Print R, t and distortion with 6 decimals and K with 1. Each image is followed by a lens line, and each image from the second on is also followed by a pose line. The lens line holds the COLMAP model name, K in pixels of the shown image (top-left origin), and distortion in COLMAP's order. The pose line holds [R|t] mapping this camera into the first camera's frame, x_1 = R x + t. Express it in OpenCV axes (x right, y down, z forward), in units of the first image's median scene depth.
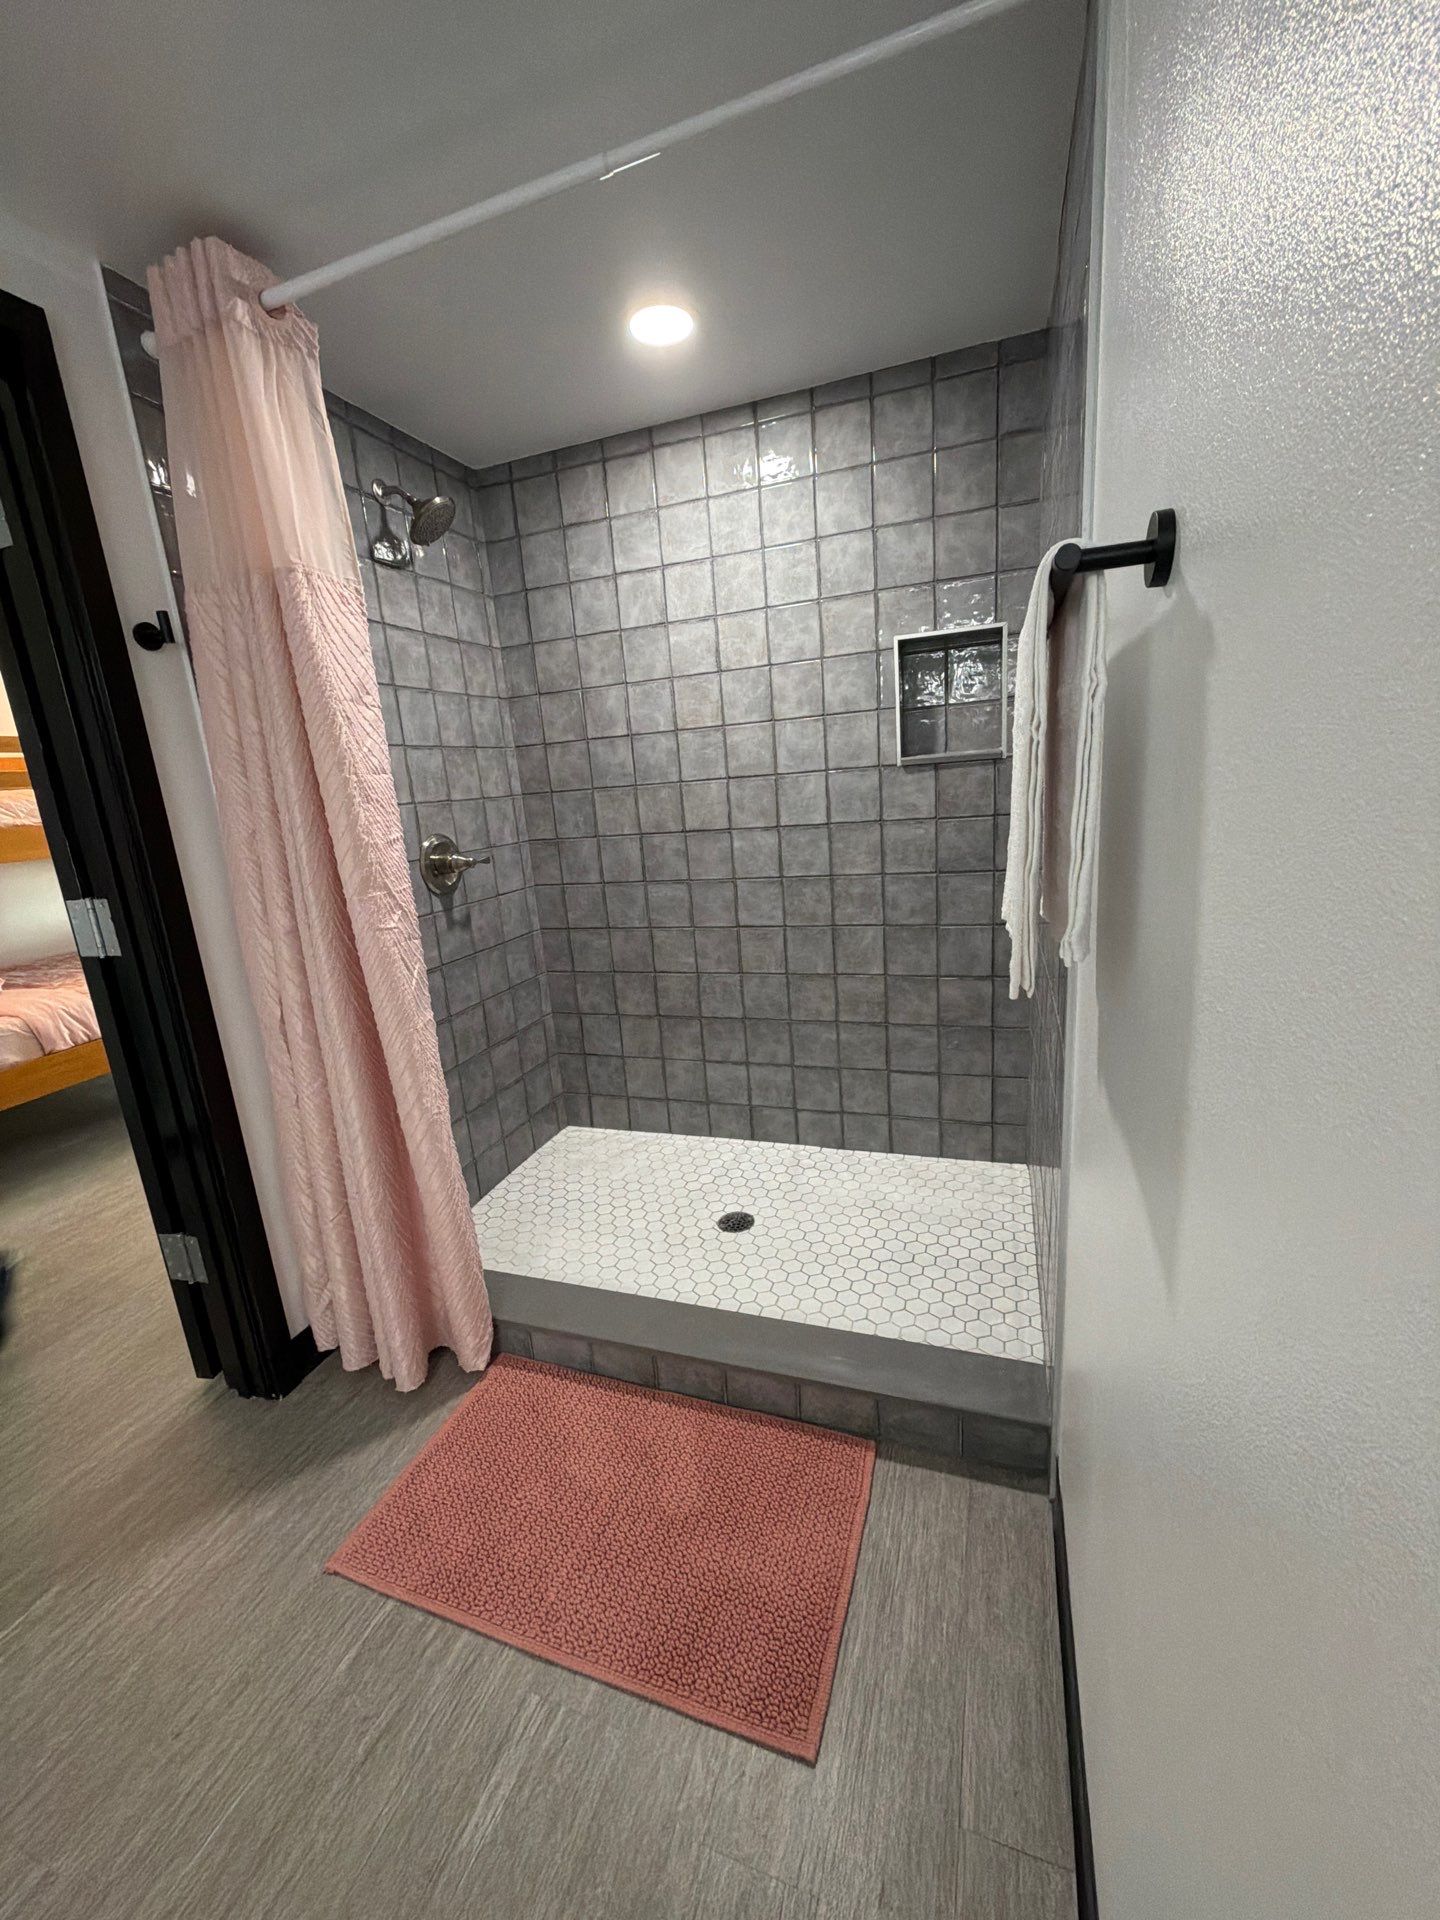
lens RADIAL K [[760.0, 0, 720.6], [0, 760.0, 958.9], [0, 0, 1]] dist [-0.000080, -0.000784]
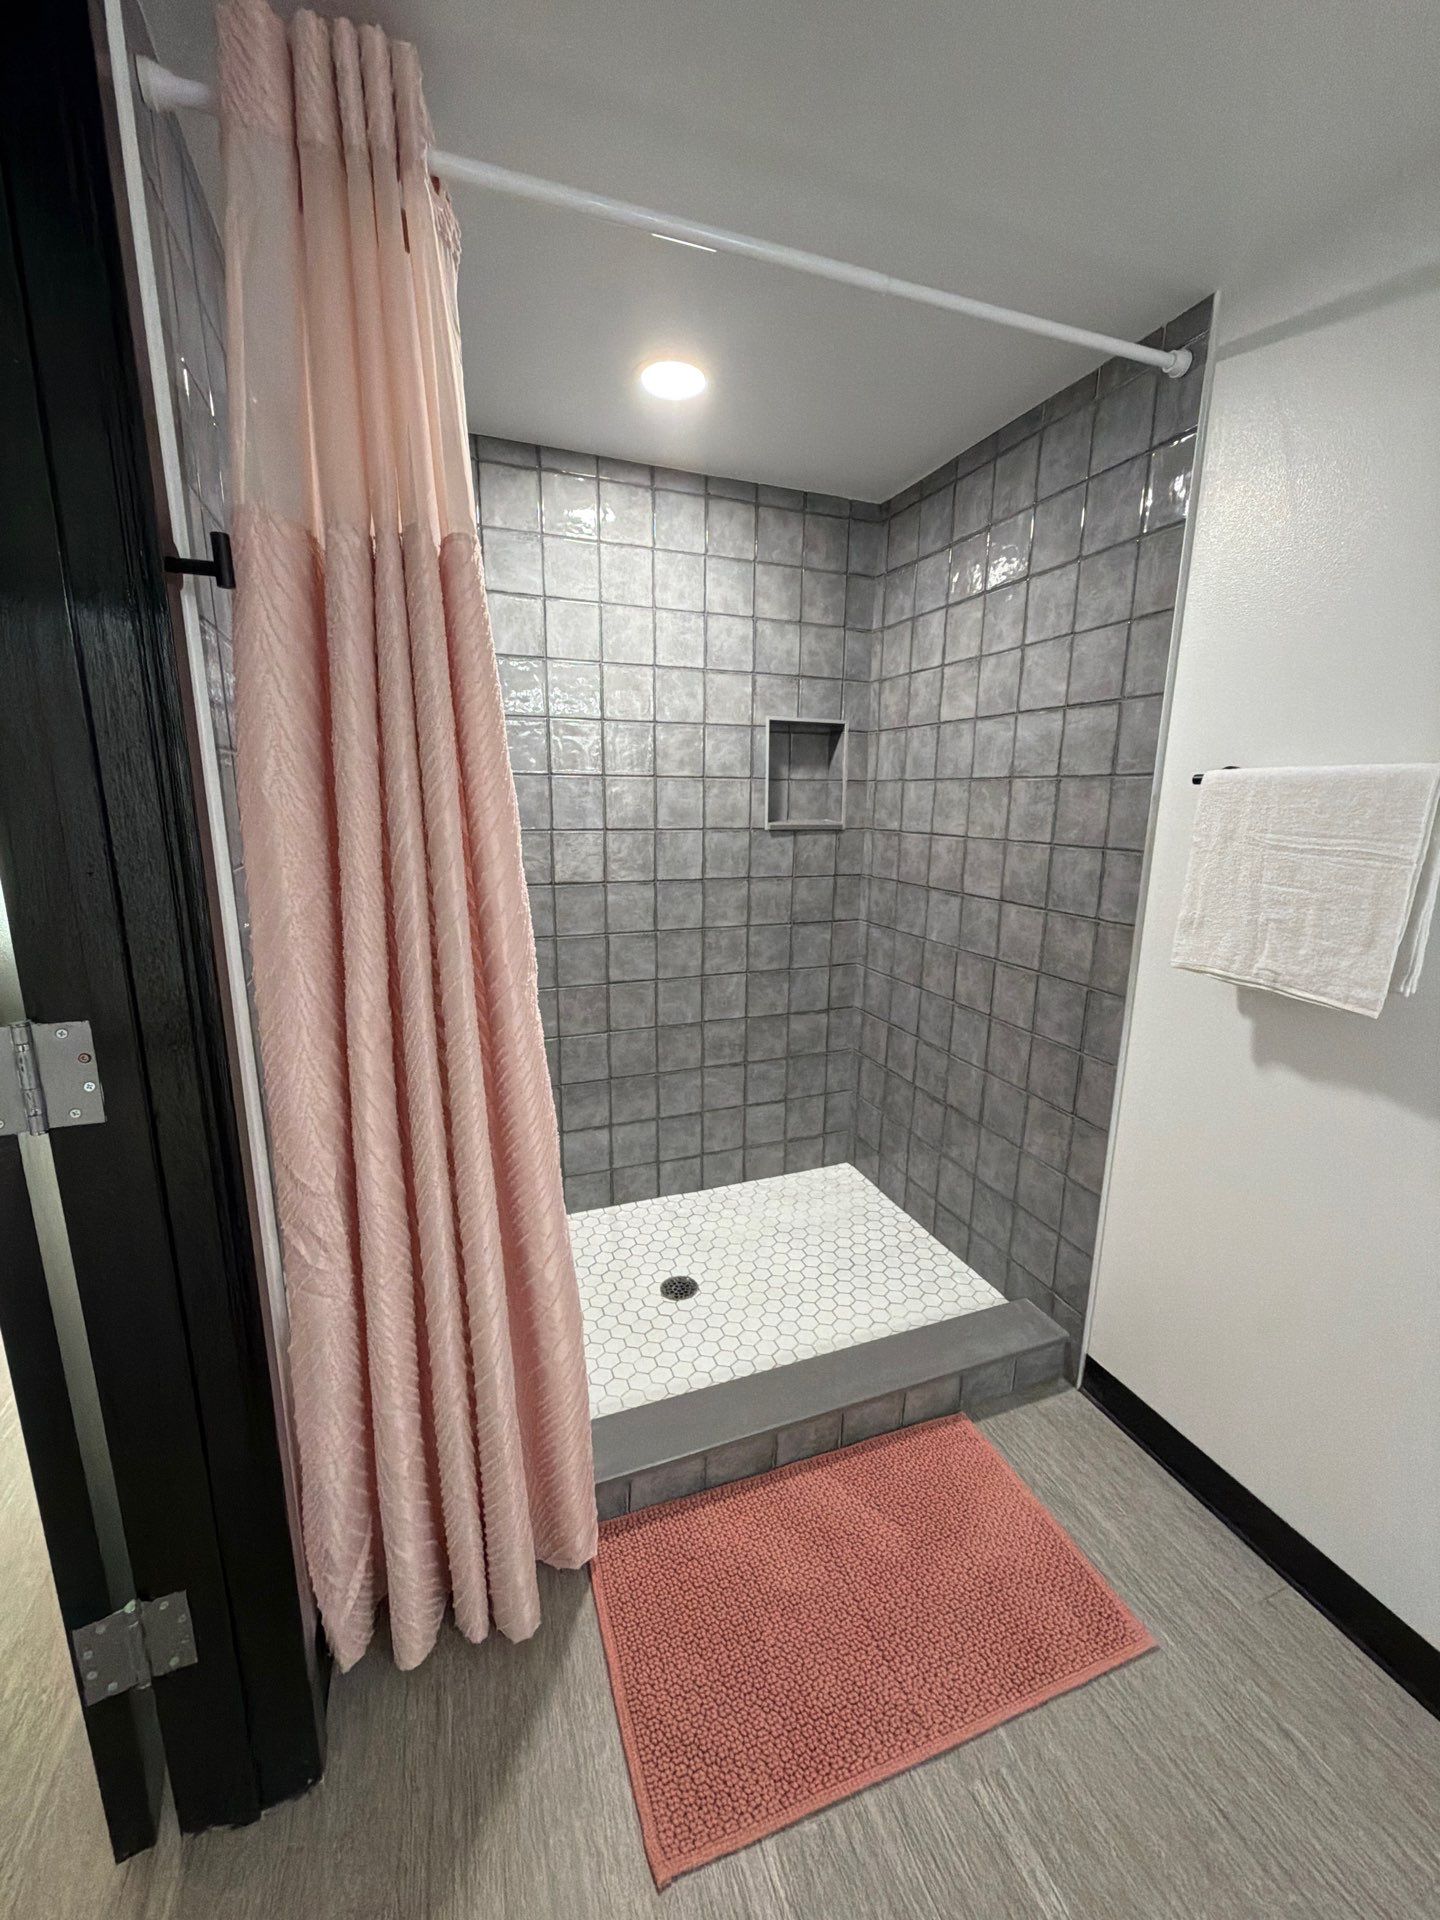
lens RADIAL K [[760.0, 0, 723.9], [0, 760.0, 958.9], [0, 0, 1]] dist [-0.000080, -0.000784]
pose [[0.760375, -0.053129, 0.647308, -0.538753], [0.082542, 0.996472, -0.015173, -0.052091], [-0.644218, 0.064967, 0.762078, 0.197380]]
